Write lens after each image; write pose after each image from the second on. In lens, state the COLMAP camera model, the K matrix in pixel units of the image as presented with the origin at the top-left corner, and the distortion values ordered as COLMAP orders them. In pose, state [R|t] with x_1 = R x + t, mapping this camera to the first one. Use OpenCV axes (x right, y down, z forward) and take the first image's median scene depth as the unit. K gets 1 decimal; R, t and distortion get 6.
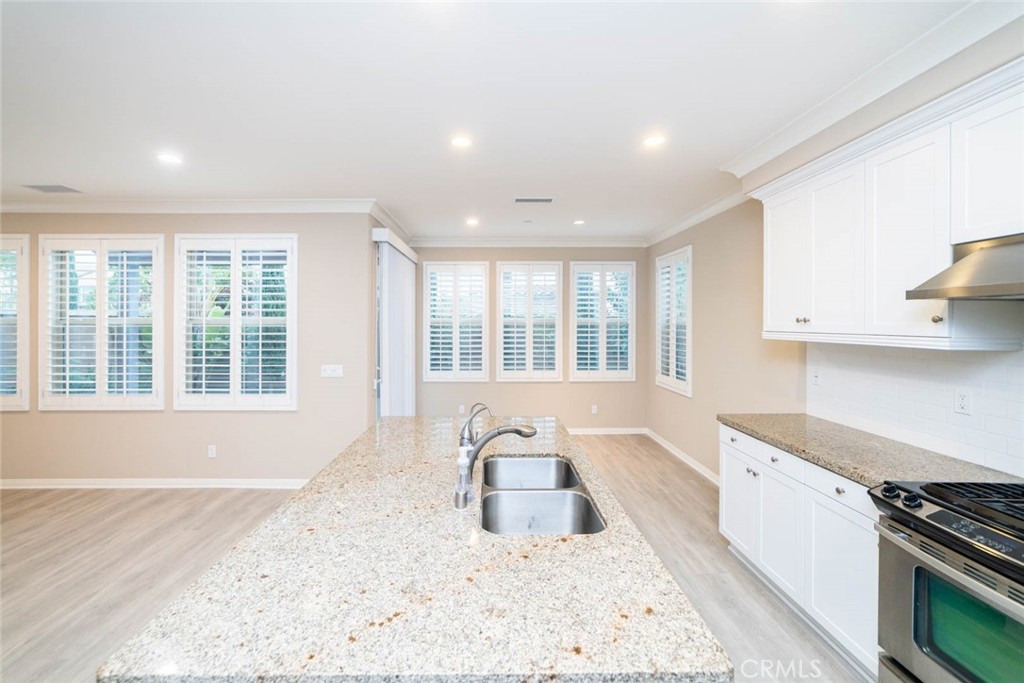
lens RADIAL K [[397.6, 0, 489.3], [0, 397.6, 324.2], [0, 0, 1]] dist [-0.014867, 0.006409]
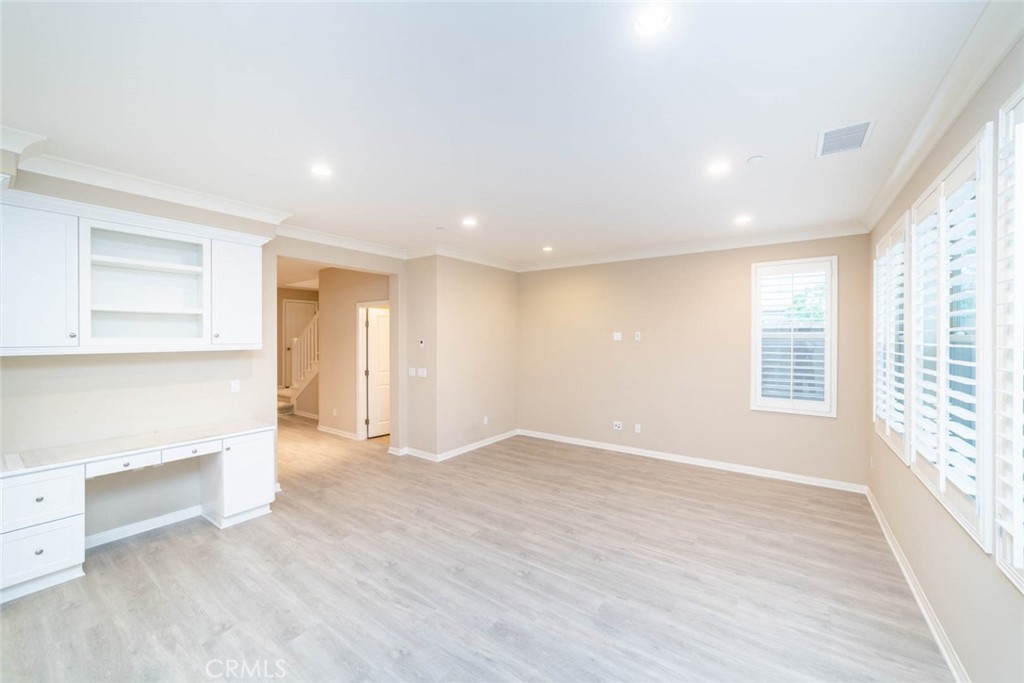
lens RADIAL K [[397.6, 0, 511.5], [0, 397.6, 339.3], [0, 0, 1]] dist [-0.014867, 0.006409]
pose [[-0.590625, 0.003993, -0.806936, -0.208642], [-0.003857, 0.999962, 0.007771, -0.005506], [0.806937, 0.007702, -0.590587, 0.854770]]
